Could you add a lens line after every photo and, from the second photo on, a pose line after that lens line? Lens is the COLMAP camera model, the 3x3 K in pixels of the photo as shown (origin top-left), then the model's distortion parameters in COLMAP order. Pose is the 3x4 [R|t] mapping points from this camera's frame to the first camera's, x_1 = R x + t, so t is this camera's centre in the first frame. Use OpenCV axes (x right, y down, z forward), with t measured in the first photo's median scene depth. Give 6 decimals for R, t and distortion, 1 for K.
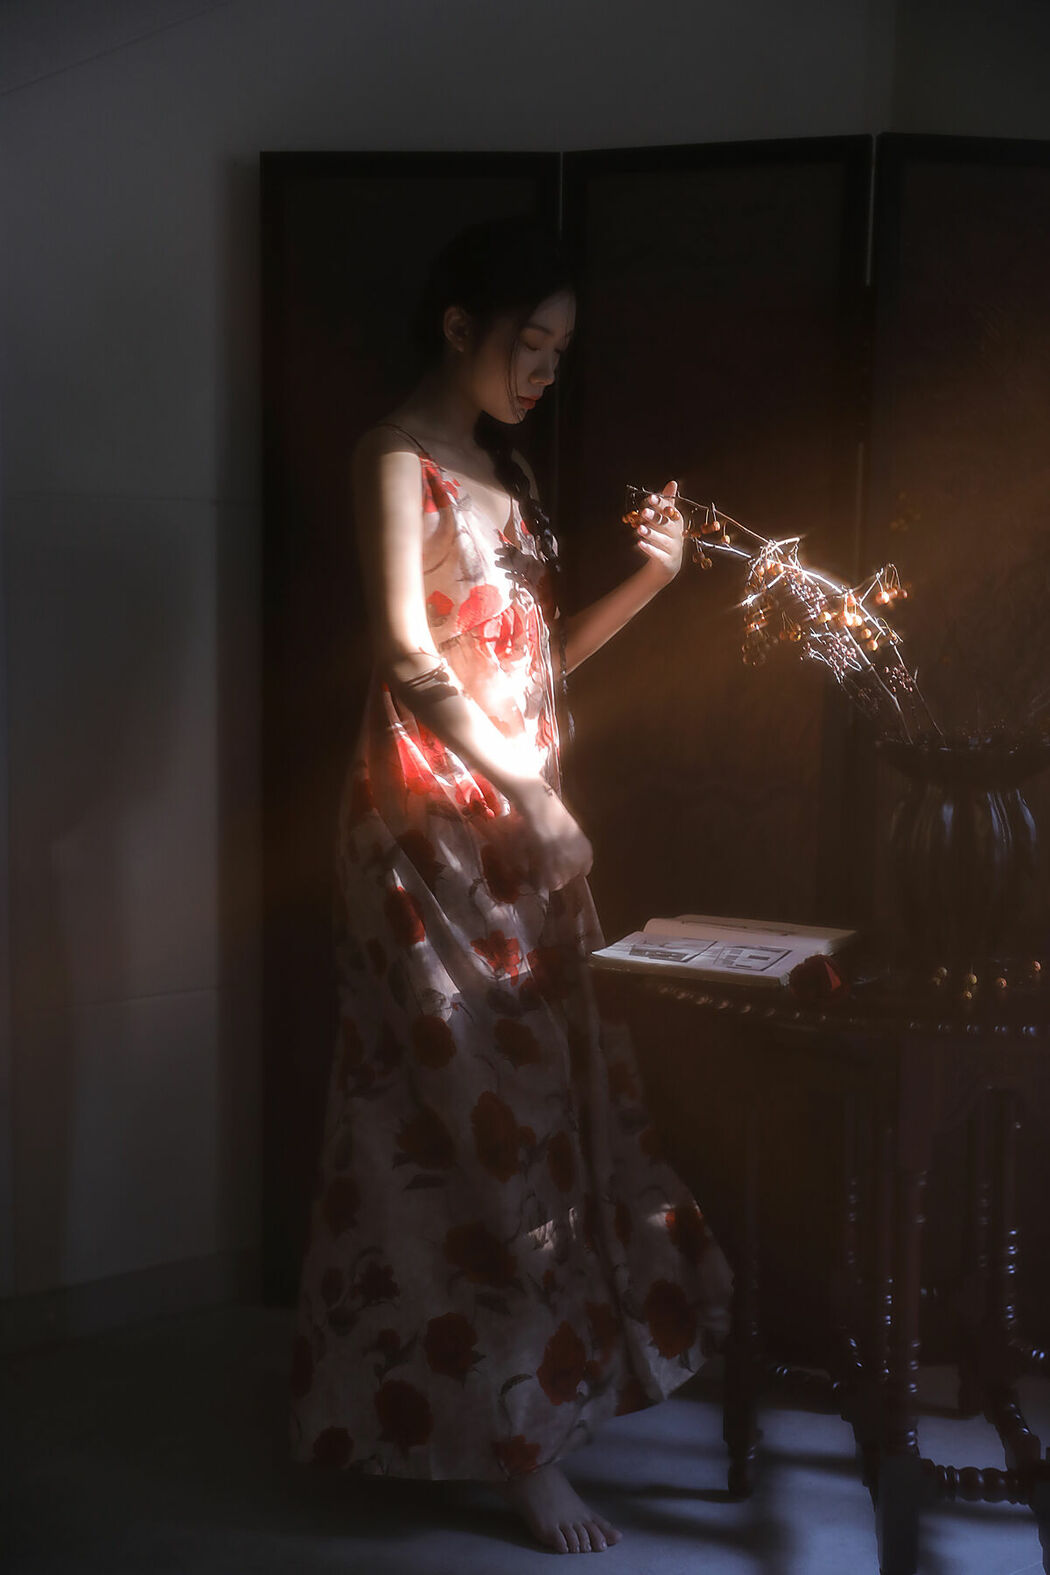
lens RADIAL K [[2420.5, 0, 524.9], [0, 2420.5, 785.9], [0, 0, 1]] dist [0.011297, 0.000000]
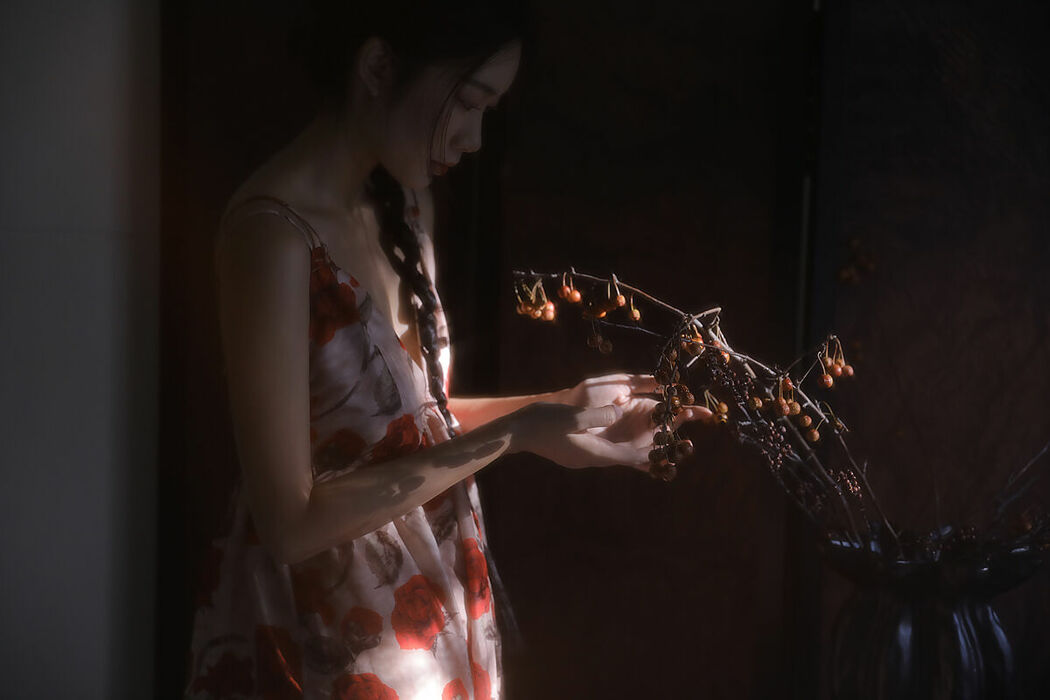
lens RADIAL K [[1898.2, 0, 525.0], [0, 1898.2, 350.6], [0, 0, 1]] dist [0.126350, 0.000000]
pose [[0.999718, 0.004272, -0.023341, 0.057964], [-0.005246, 0.999110, -0.041855, -0.059084], [0.023142, 0.041965, 0.998851, 0.330676]]
